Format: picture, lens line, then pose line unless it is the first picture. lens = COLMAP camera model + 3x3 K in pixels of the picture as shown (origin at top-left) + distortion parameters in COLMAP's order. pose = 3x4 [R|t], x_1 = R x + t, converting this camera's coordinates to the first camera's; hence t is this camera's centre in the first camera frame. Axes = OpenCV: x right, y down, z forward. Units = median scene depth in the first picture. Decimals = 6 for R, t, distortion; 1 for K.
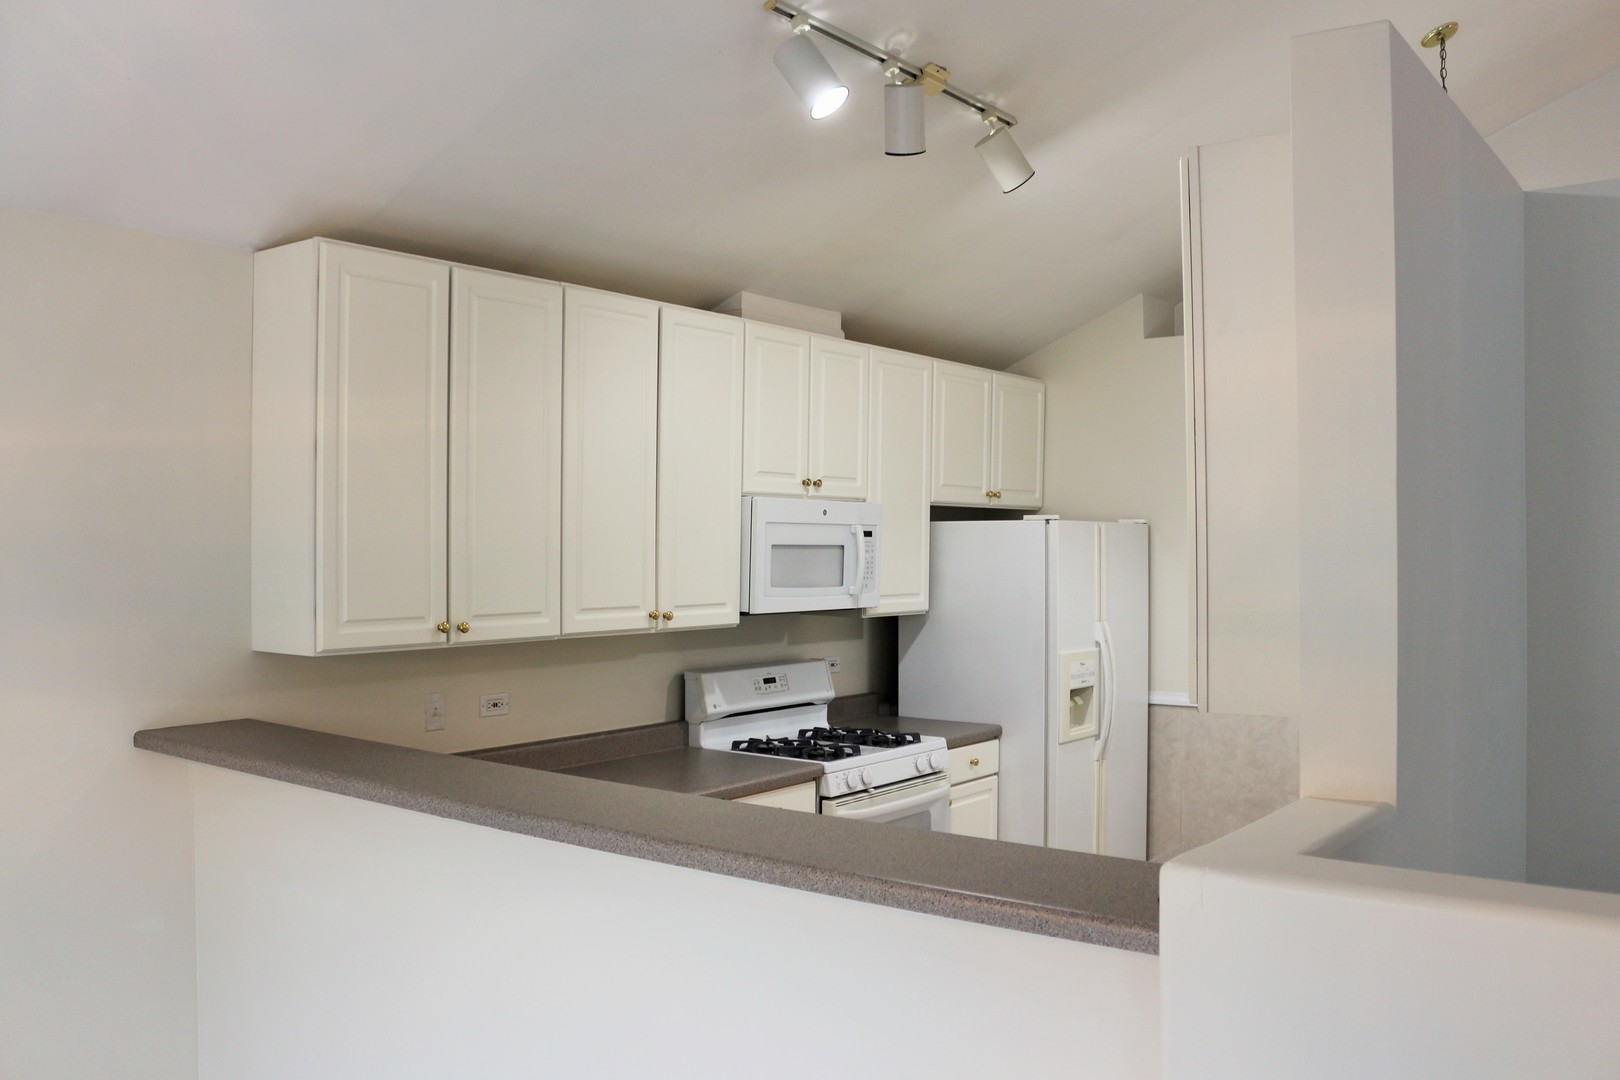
lens RADIAL K [[1417.4, 0, 810.0], [0, 1417.4, 540.0], [0, 0, 1]] dist [-0.141365, 0.000713]
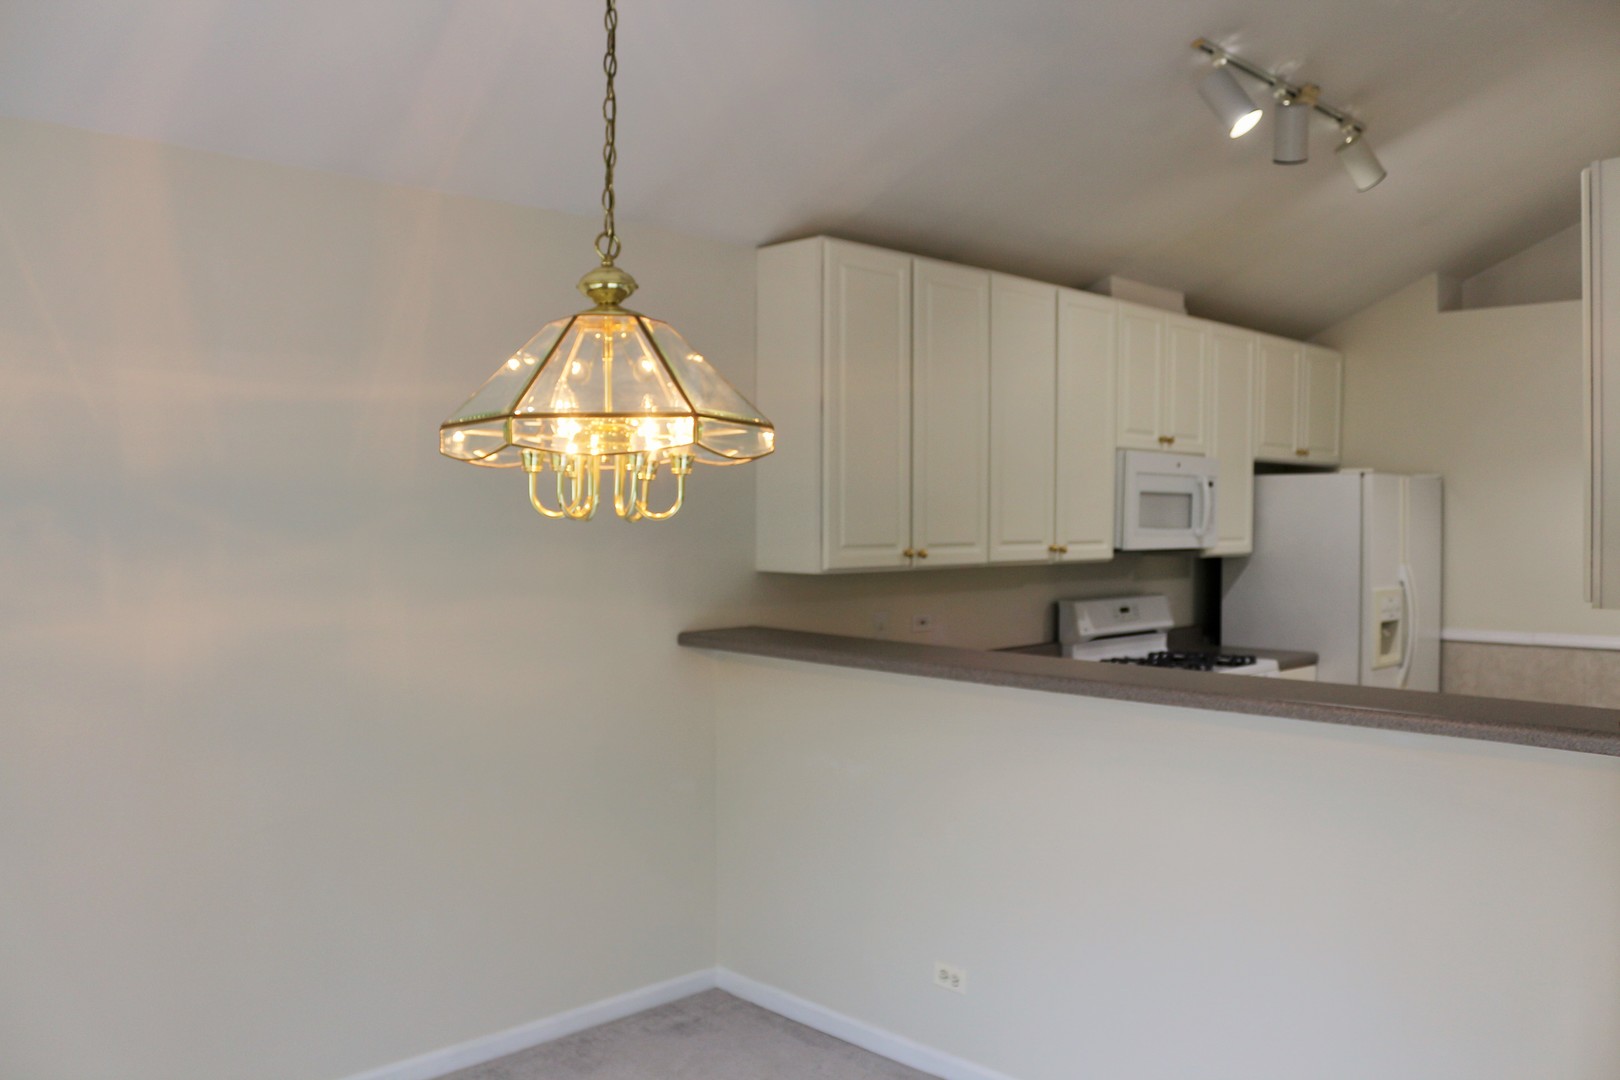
lens RADIAL K [[1371.0, 0, 810.0], [0, 1371.0, 540.0], [0, 0, 1]] dist [-0.157471, 0.149820]
pose [[0.990336, 0.005199, -0.138592, -0.140438], [-0.002092, 0.999743, 0.022555, 0.018479], [0.138673, -0.022047, 0.990093, -0.154812]]
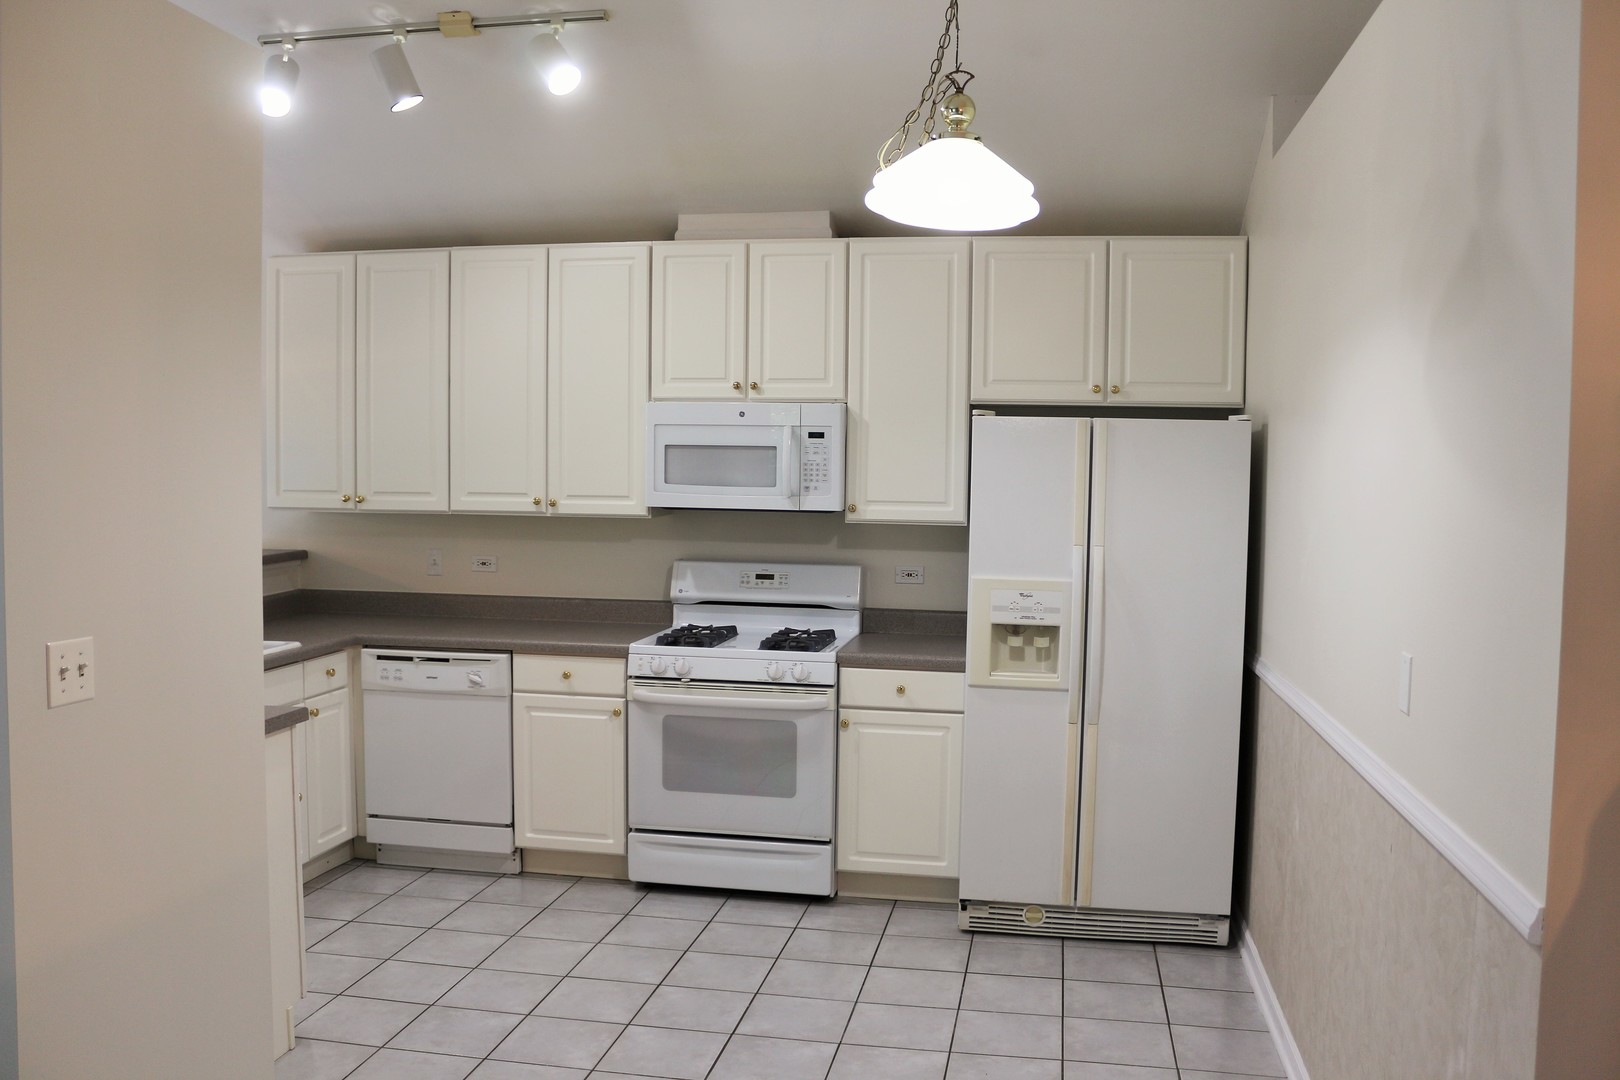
lens RADIAL K [[1371.0, 0, 810.0], [0, 1371.0, 540.0], [0, 0, 1]] dist [-0.157471, 0.149820]
pose [[0.428567, 0.052327, -0.901993, 0.971649], [-0.010937, 0.998549, 0.052733, 0.019637], [0.903444, -0.012735, 0.428517, 0.641984]]
